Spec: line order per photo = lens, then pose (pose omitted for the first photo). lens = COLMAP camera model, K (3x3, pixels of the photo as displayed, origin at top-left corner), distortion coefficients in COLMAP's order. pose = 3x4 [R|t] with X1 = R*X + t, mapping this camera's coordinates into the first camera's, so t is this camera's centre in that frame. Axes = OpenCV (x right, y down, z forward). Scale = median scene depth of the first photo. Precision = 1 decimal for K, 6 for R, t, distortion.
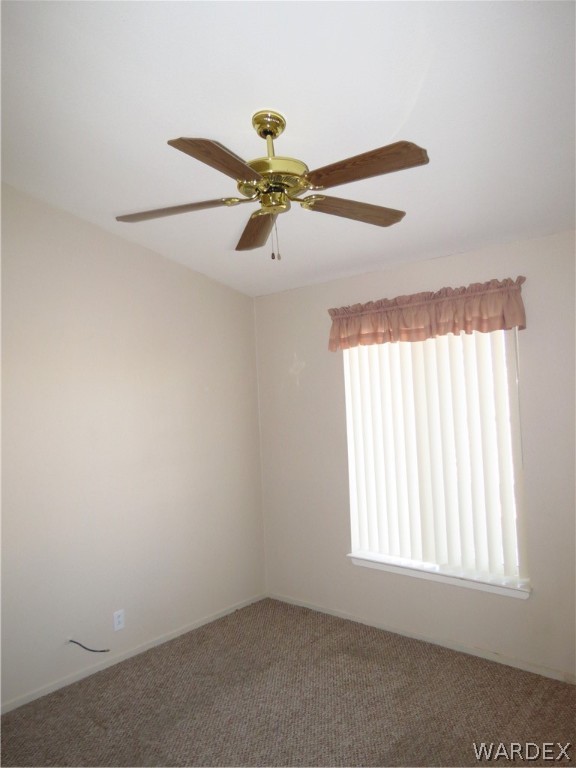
lens RADIAL K [[544.3, 0, 288.0], [0, 544.3, 384.0], [0, 0, 1]] dist [-0.045134, 0.031407]
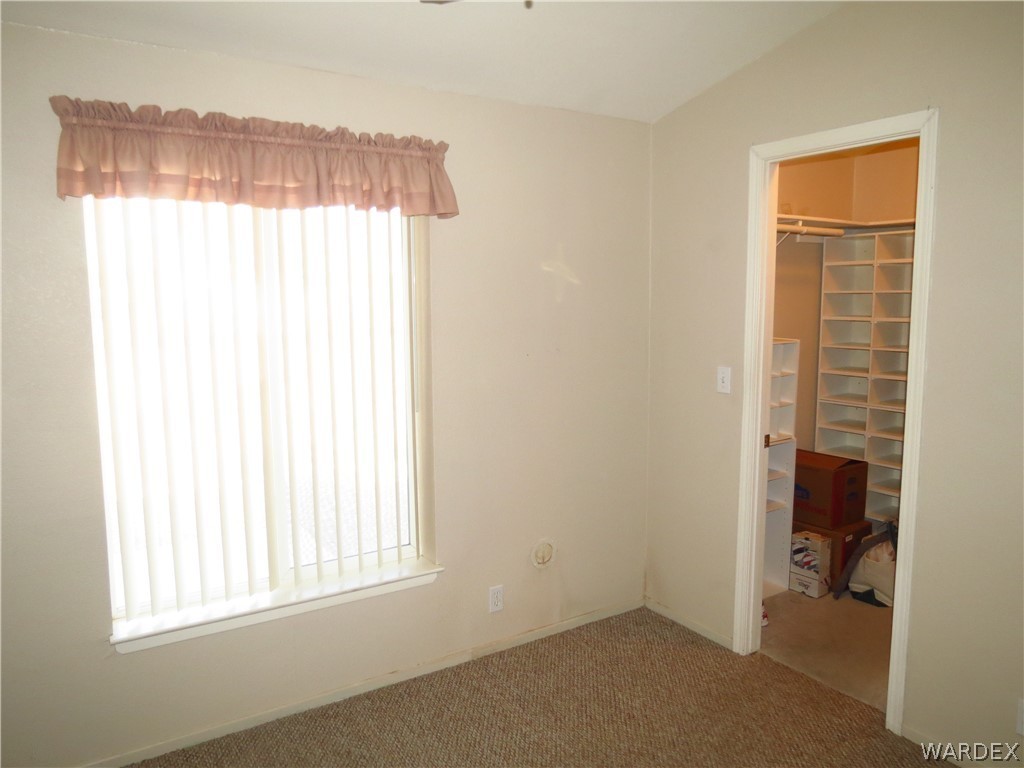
lens RADIAL K [[725.7, 0, 514.2], [0, 725.7, 382.0], [0, 0, 1]] dist [-0.045134, 0.031407]
pose [[0.272955, -0.076402, 0.958988, -0.433780], [-0.029950, 0.995683, 0.087850, 0.026894], [-0.961560, -0.052701, 0.269488, 0.576729]]
